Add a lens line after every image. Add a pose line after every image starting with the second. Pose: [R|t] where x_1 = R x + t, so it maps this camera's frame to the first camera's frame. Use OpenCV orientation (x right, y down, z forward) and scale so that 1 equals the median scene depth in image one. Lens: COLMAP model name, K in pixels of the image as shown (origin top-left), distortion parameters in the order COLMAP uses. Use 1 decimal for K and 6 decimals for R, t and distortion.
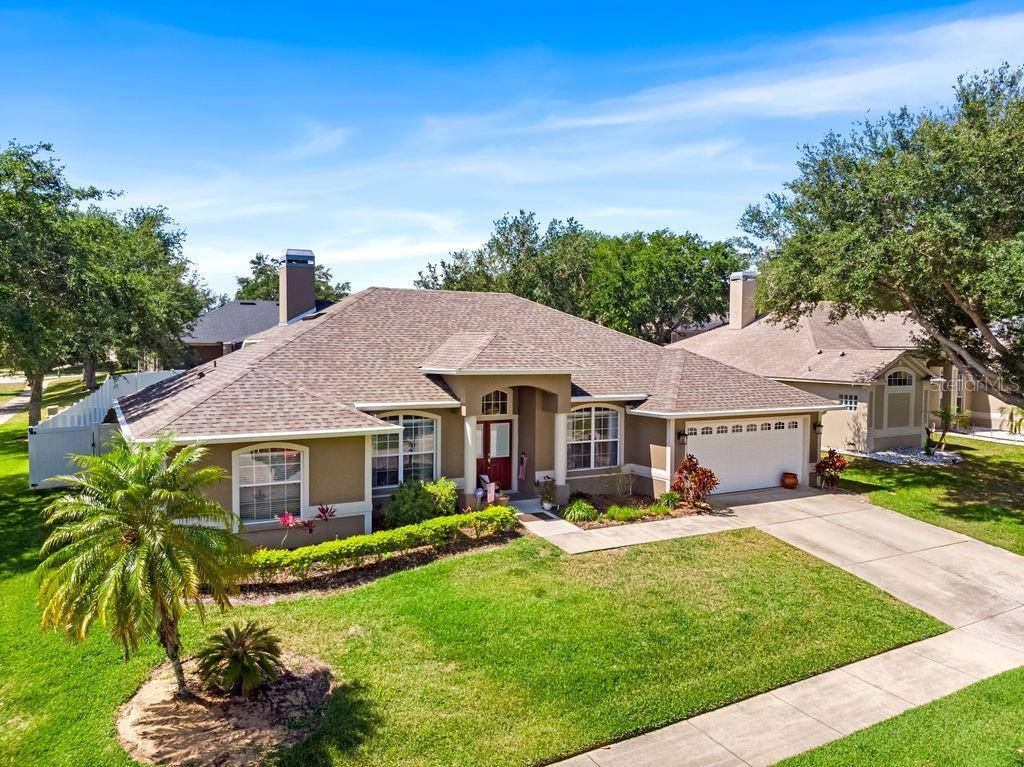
lens RADIAL K [[760.8, 0, 514.2], [0, 760.8, 384.3], [0, 0, 1]] dist [-0.015589, -0.005809]
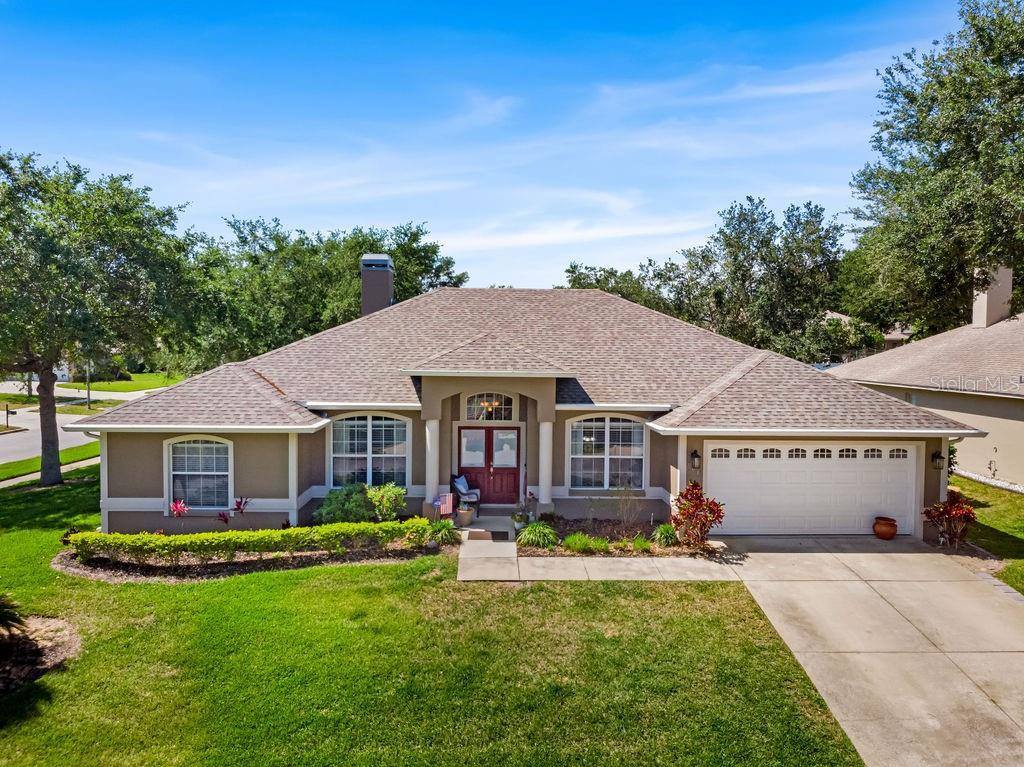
lens RADIAL K [[760.8, 0, 505.9], [0, 760.8, 384.4], [0, 0, 1]] dist [-0.015589, -0.005809]
pose [[0.886350, 0.022621, -0.462463, 0.492927], [-0.026380, 0.999651, -0.001662, -0.003155], [0.462264, 0.013673, 0.886637, 0.226946]]
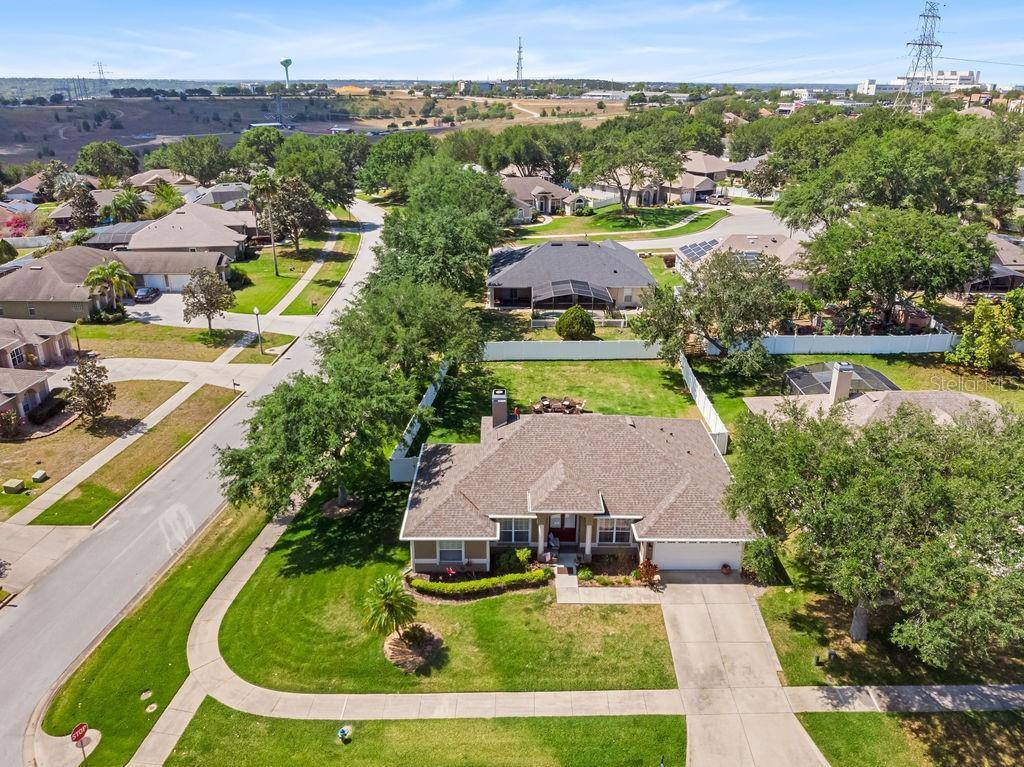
lens RADIAL K [[760.8, 0, 511.8], [0, 760.8, 379.9], [0, 0, 1]] dist [-0.015589, -0.005809]
pose [[0.878551, 0.172546, -0.445394, 0.850430], [-0.027891, 0.949414, 0.312787, -1.139950], [0.476833, -0.262376, 0.838921, -0.870795]]
